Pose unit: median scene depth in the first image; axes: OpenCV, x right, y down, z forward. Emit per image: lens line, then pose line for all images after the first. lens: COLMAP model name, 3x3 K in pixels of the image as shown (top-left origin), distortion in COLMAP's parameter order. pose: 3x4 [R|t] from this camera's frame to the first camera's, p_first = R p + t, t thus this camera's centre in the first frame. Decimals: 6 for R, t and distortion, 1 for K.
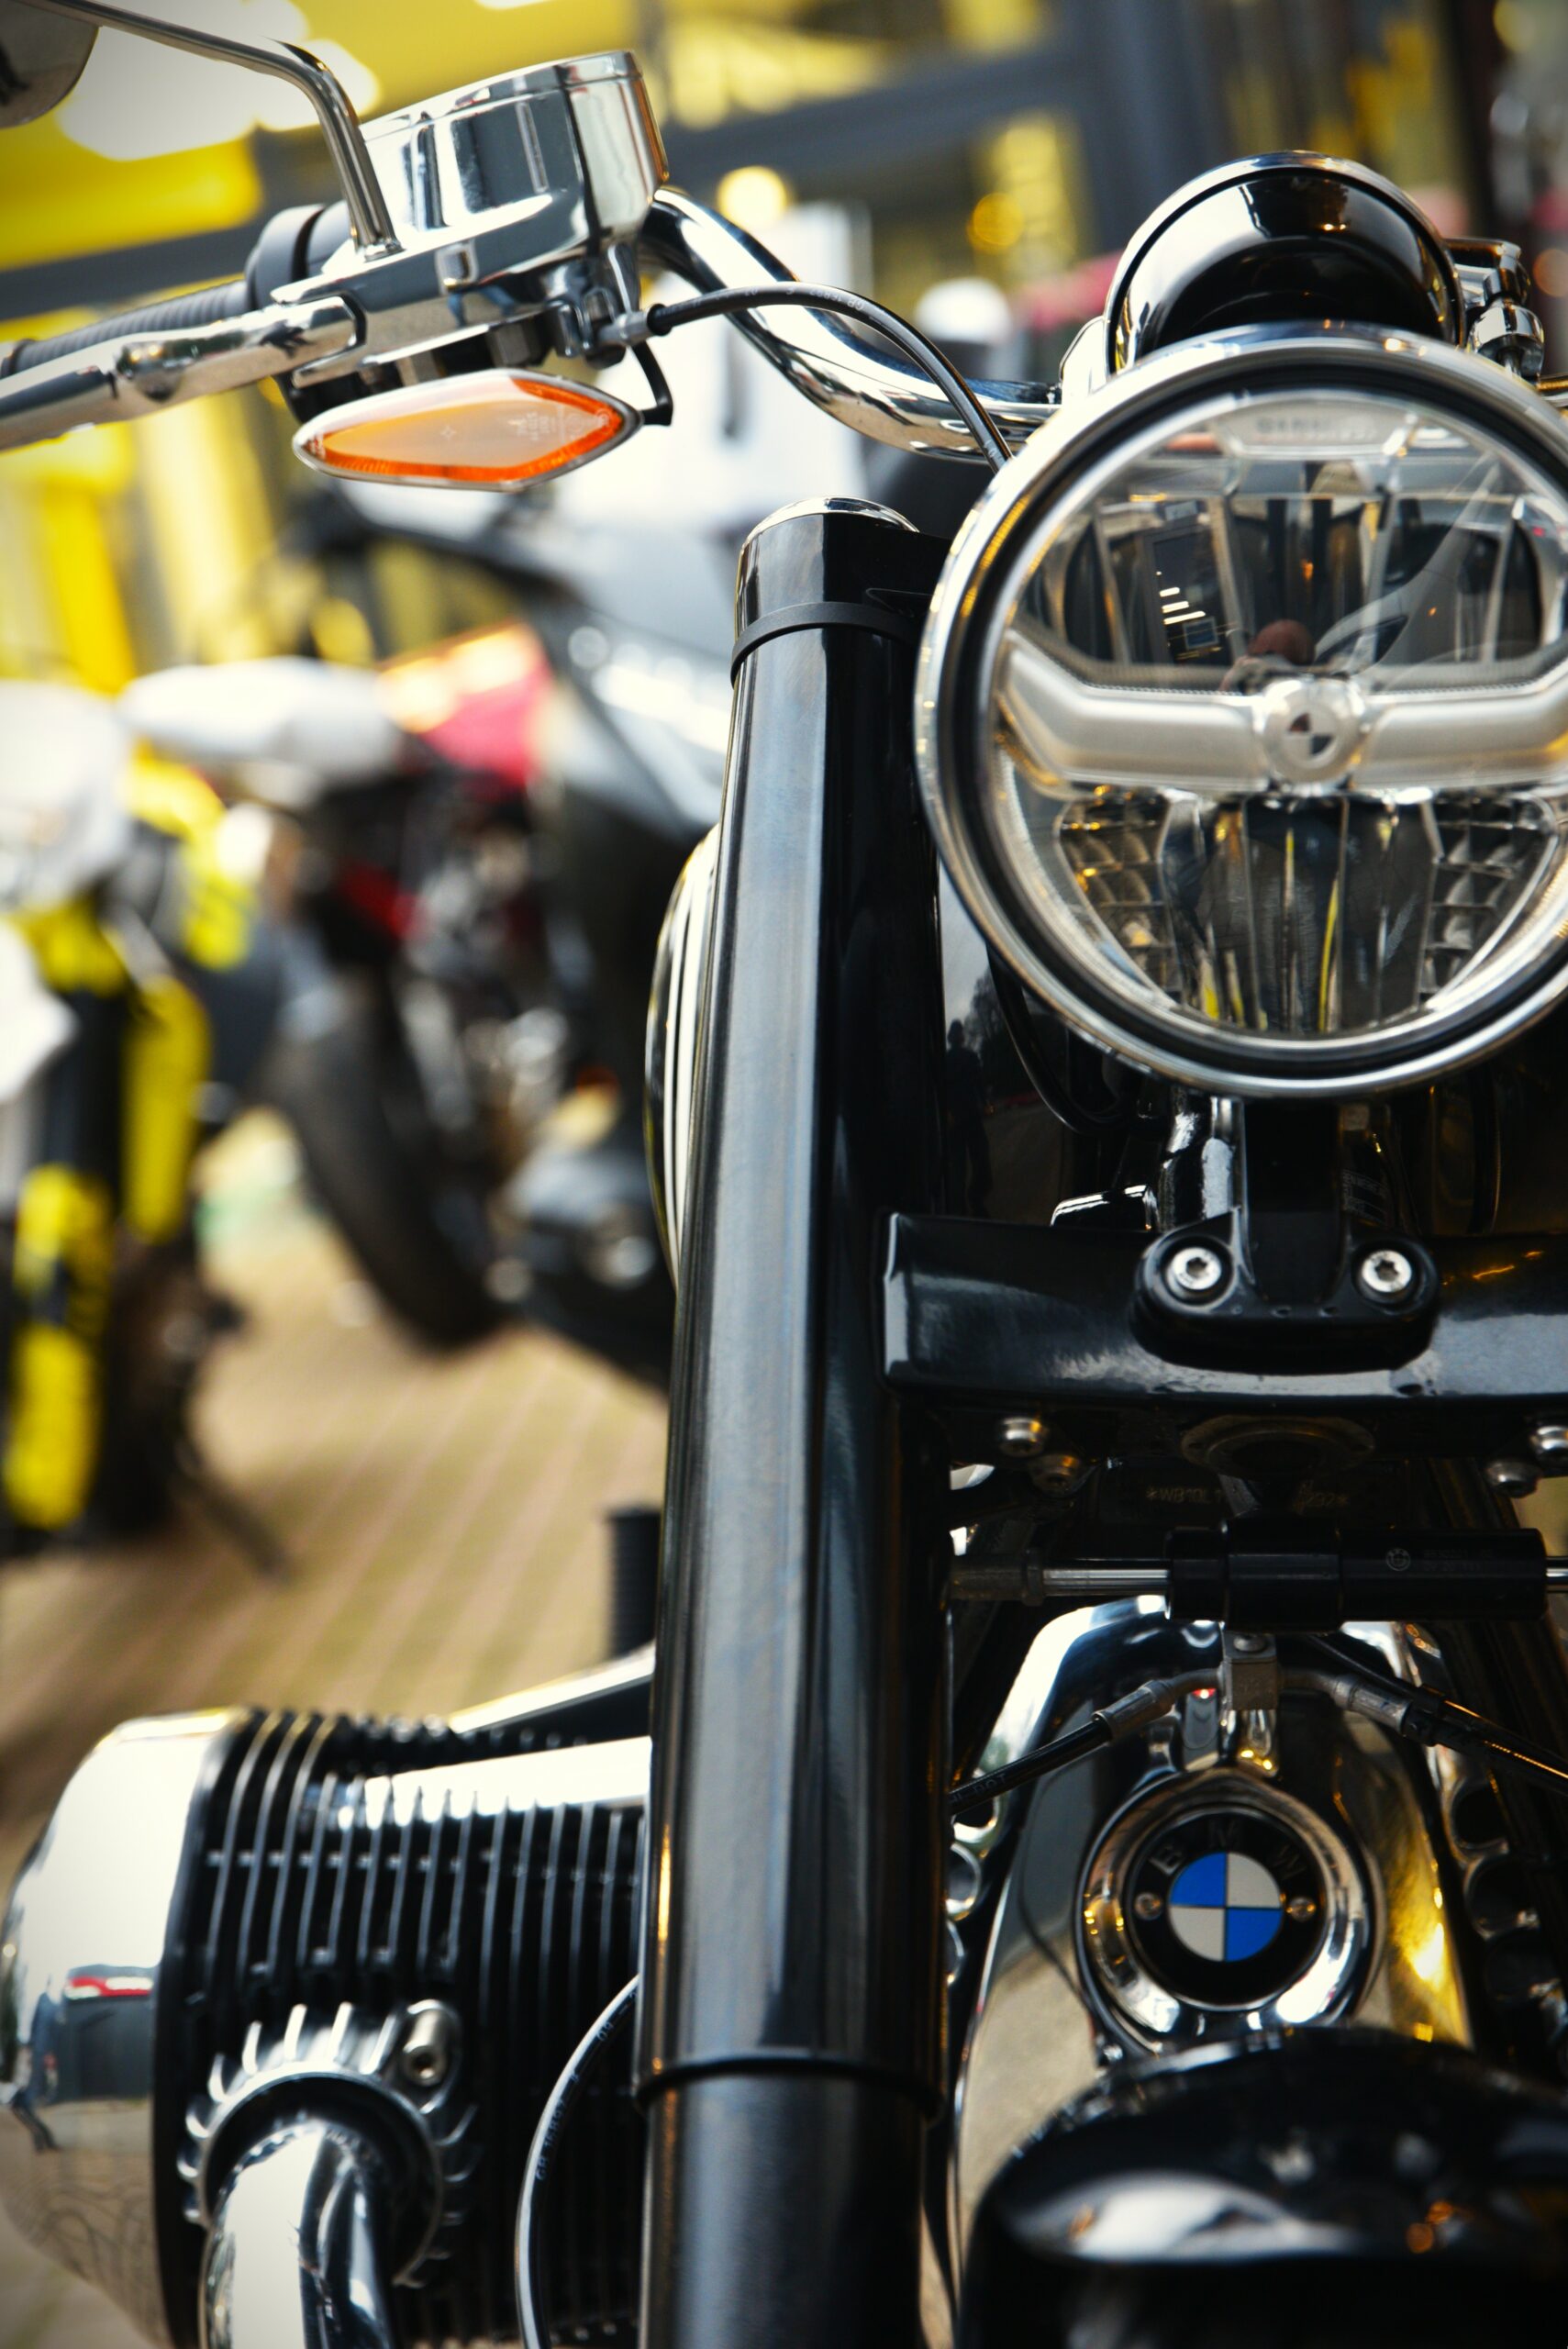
lens RADIAL K [[4665.1, 0, 784.0], [0, 4665.1, 1174.5], [0, 0, 1]] dist [0.223094, 0.086017]
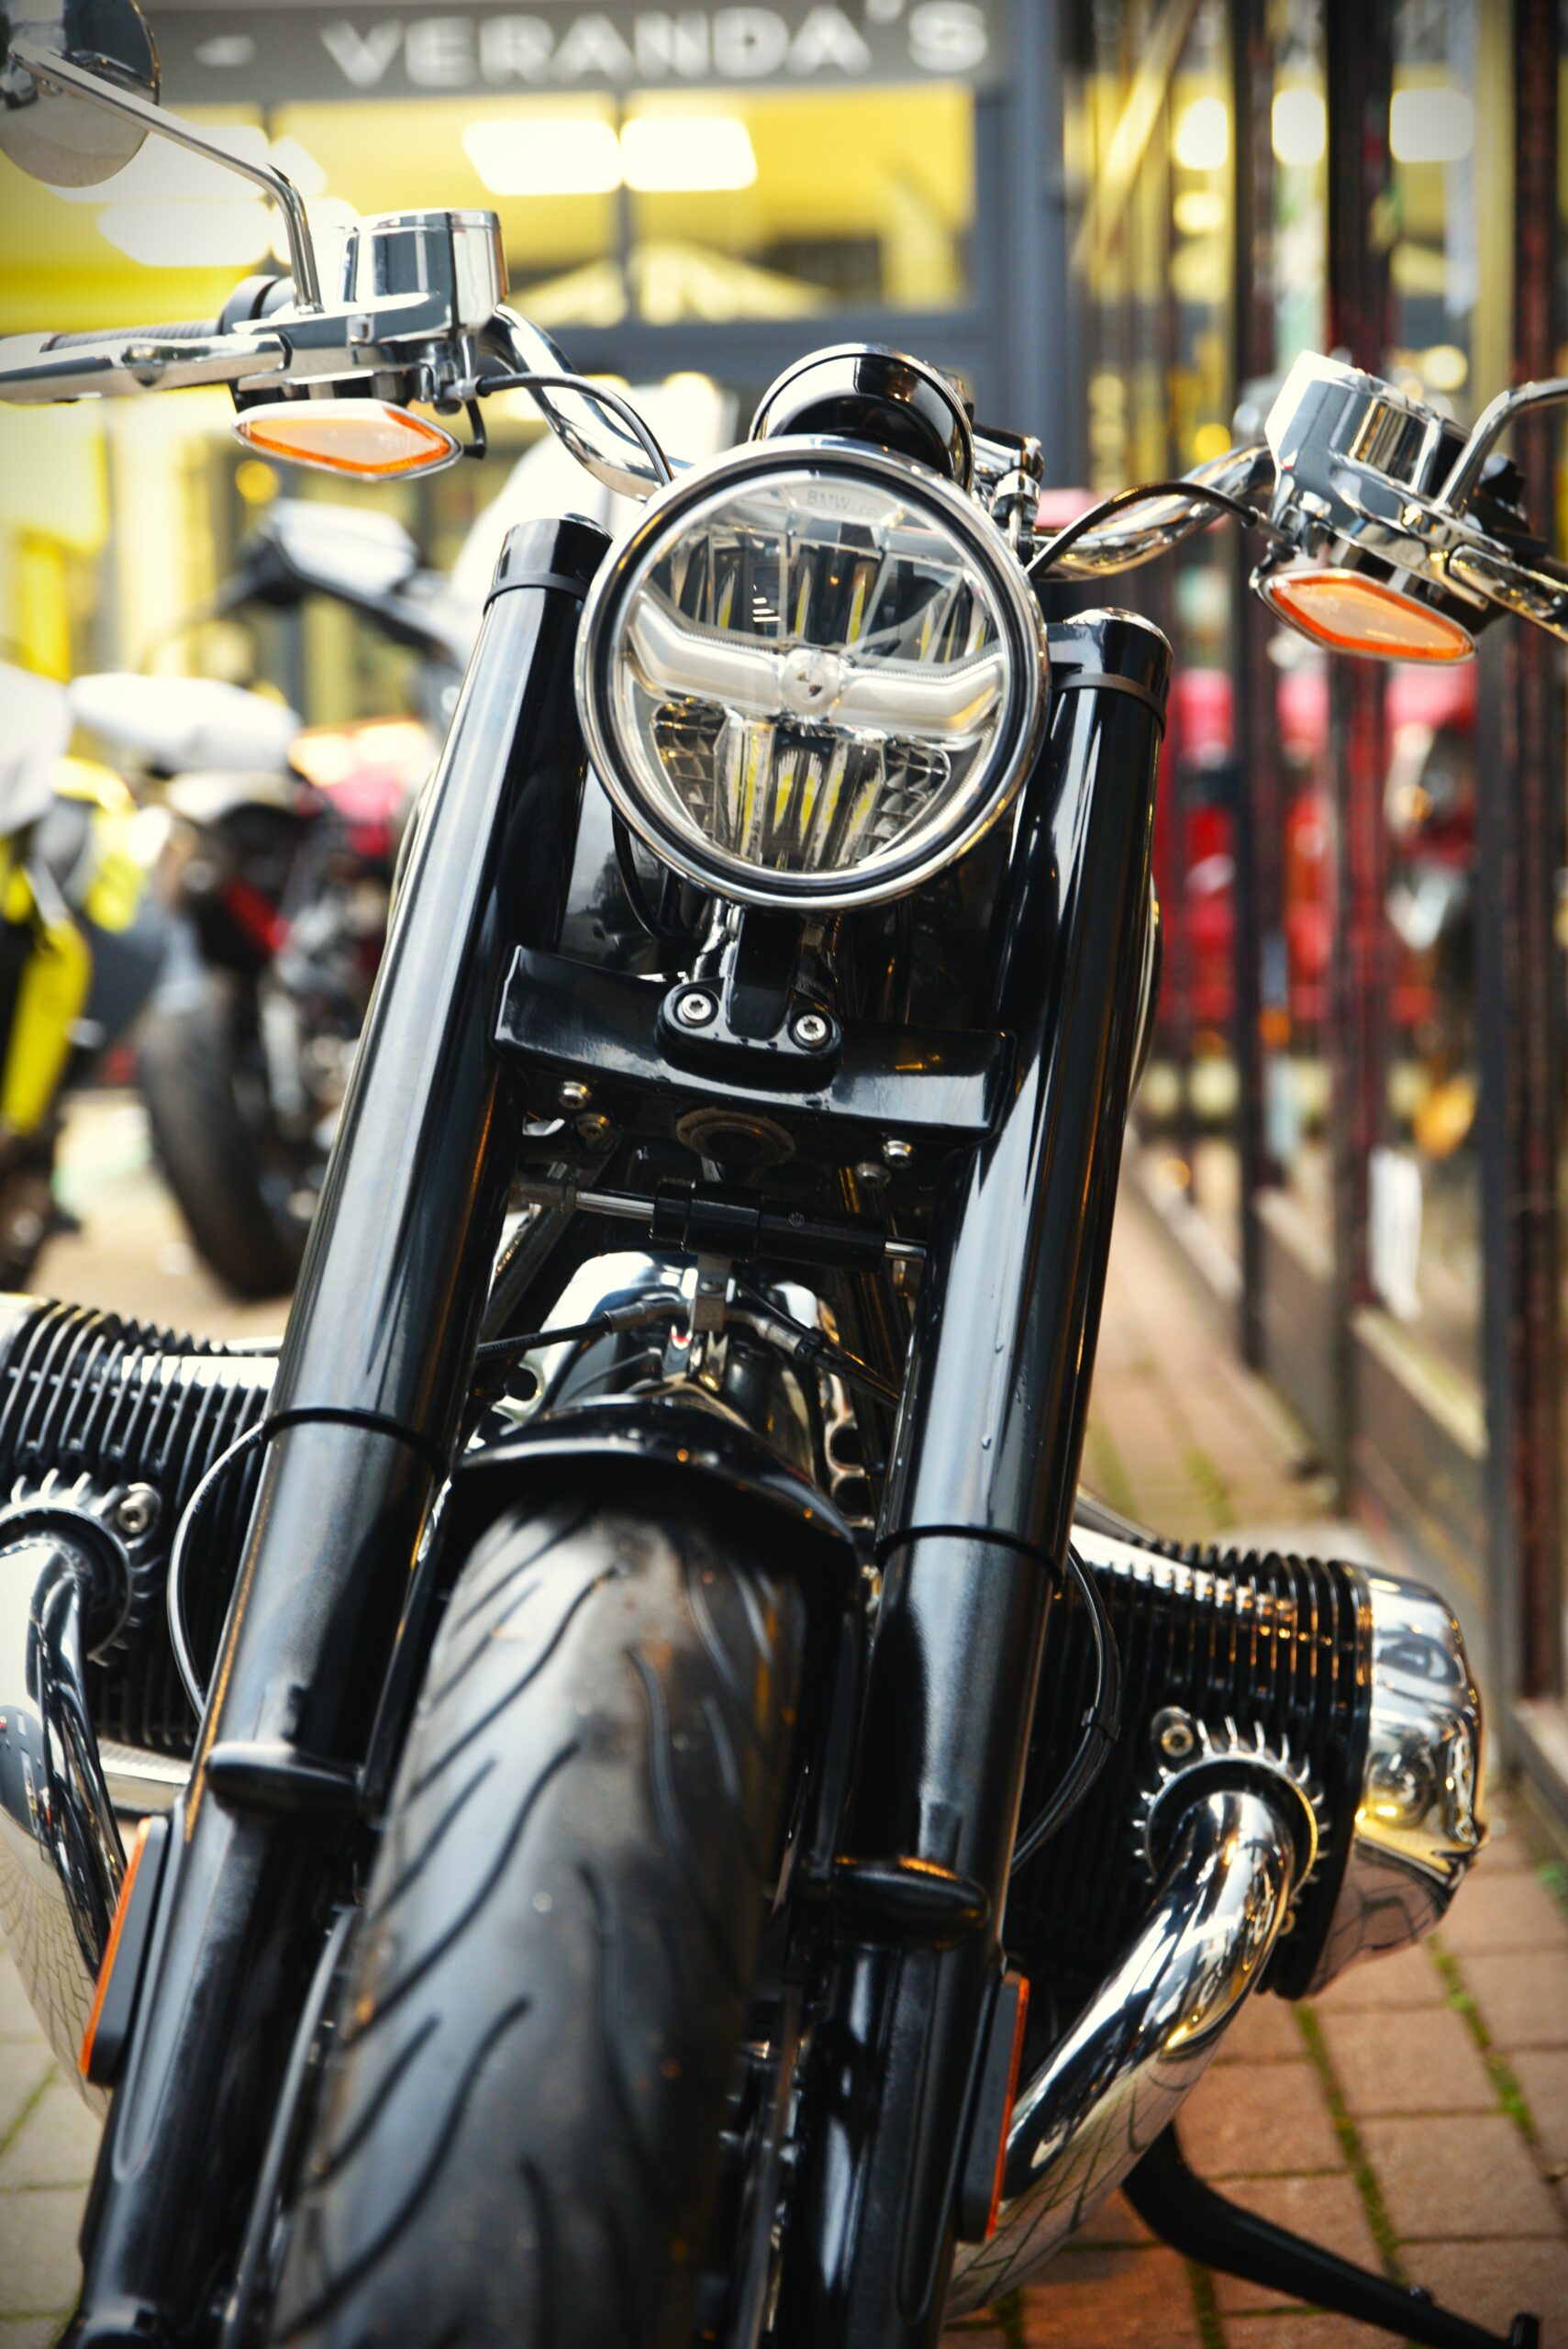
lens RADIAL K [[4389.2, 0, 784.0], [0, 4389.2, 1174.5], [0, 0, 1]] dist [0.308284, -0.121903]
pose [[0.984879, 0.169534, 0.035653, 0.059147], [-0.168105, 0.984962, -0.039876, 0.106496], [-0.041877, 0.033279, 0.998568, -0.414183]]
